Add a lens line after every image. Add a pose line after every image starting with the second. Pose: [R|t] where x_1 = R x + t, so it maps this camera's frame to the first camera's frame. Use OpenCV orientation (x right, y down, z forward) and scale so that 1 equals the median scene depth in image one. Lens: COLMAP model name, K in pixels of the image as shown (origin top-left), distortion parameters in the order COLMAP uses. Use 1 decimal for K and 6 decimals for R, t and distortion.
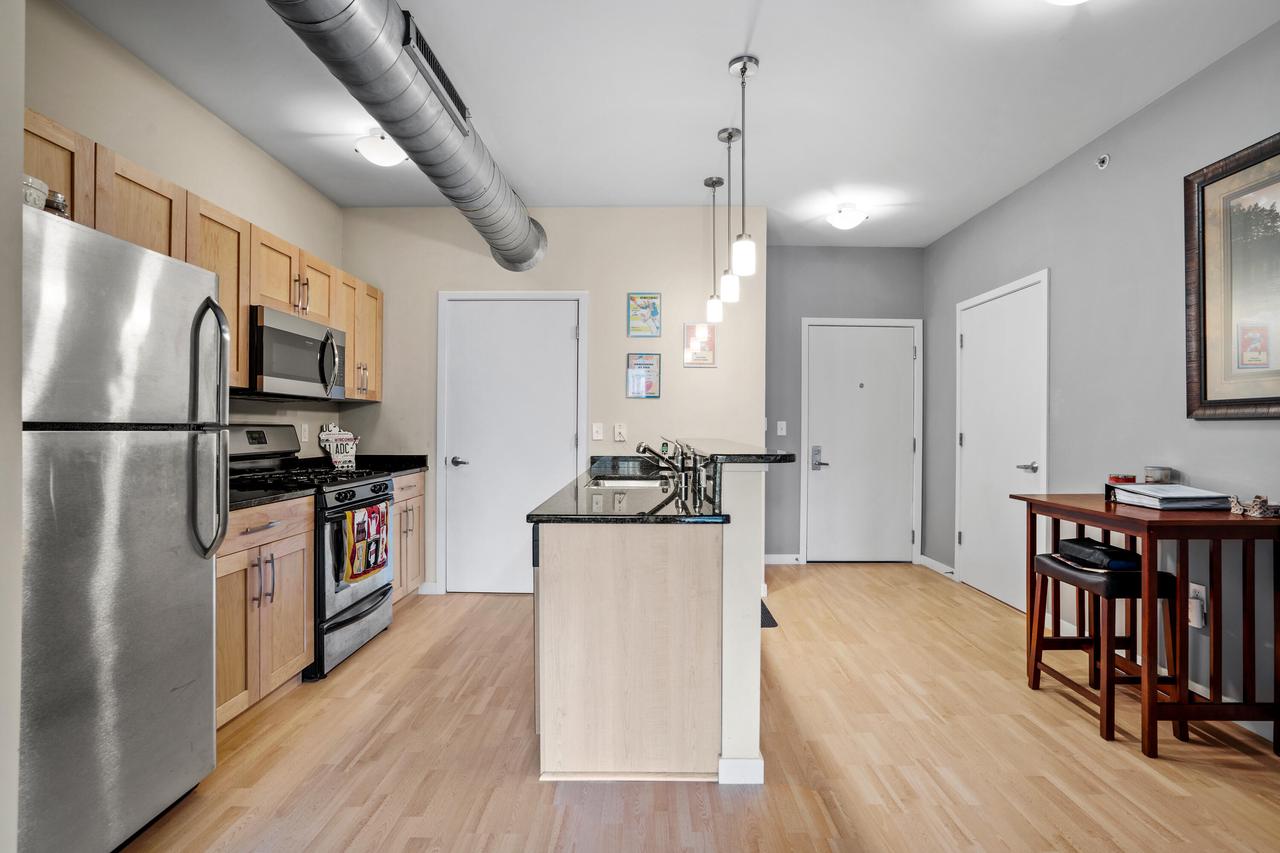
lens RADIAL K [[586.8, 0, 636.2], [0, 586.8, 428.0], [0, 0, 1]] dist [-0.045276, 0.014772]
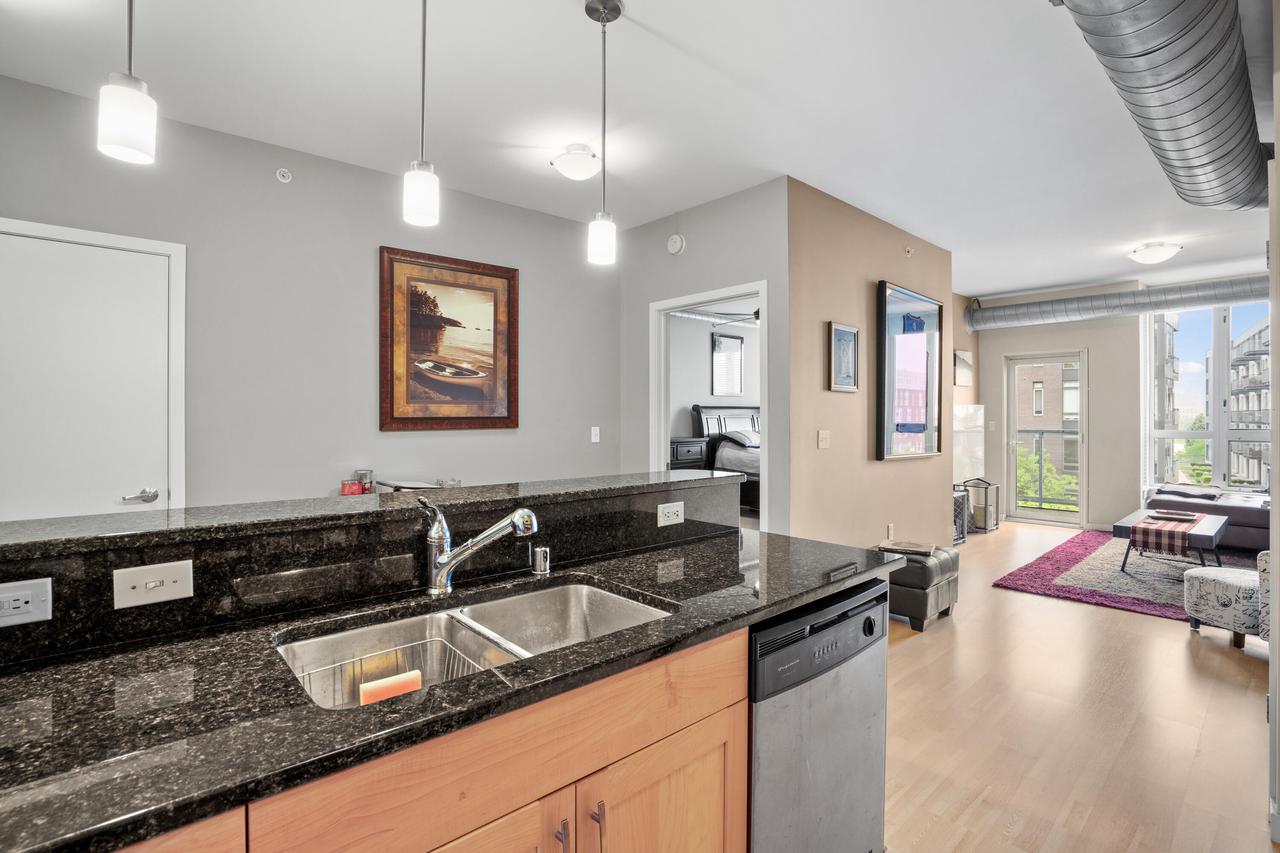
lens RADIAL K [[586.8, 0, 656.8], [0, 586.8, 417.3], [0, 0, 1]] dist [-0.045276, 0.014772]
pose [[-0.685462, -0.004364, 0.728095, -0.324114], [0.000519, 0.999979, 0.006483, -0.039712], [-0.728108, 0.004822, -0.685446, 1.056620]]
